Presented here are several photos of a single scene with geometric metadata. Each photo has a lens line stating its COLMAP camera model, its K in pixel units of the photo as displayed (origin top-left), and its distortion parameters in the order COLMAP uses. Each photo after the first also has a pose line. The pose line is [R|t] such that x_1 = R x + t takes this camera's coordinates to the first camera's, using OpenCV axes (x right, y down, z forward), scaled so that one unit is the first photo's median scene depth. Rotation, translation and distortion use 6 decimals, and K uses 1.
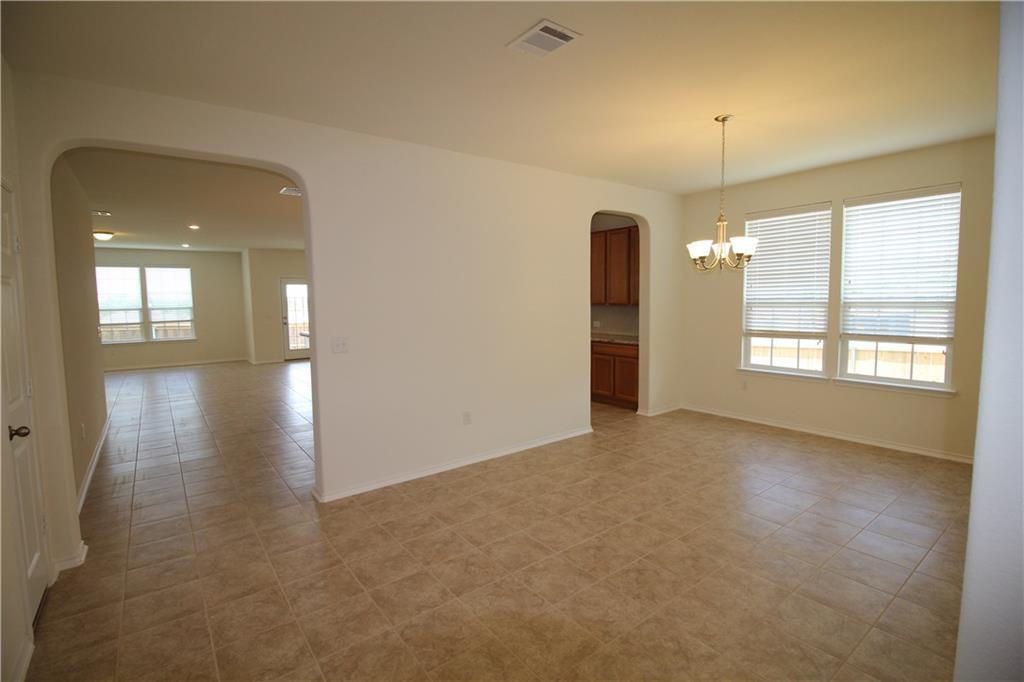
lens RADIAL K [[474.5, 0, 509.1], [0, 474.5, 336.3], [0, 0, 1]] dist [-0.000735, -0.012841]
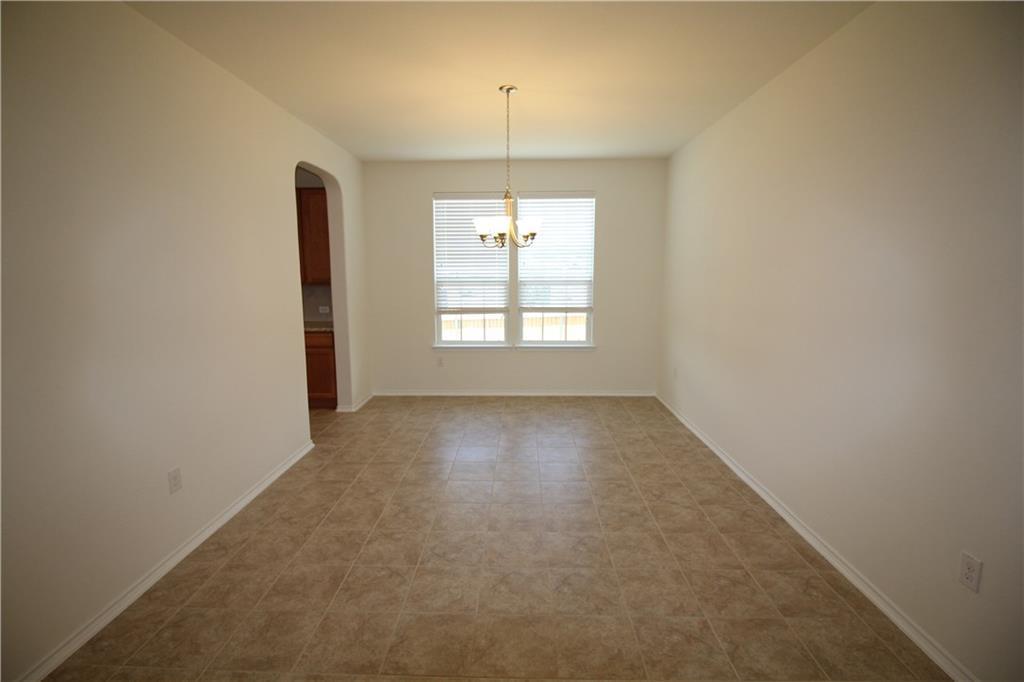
lens RADIAL K [[474.5, 0, 509.1], [0, 474.5, 336.3], [0, 0, 1]] dist [-0.000735, -0.012841]
pose [[0.622475, -0.091956, 0.777219, -0.233063], [0.057716, 0.995763, 0.071588, -0.020016], [-0.780509, 0.000297, 0.625144, 0.273284]]
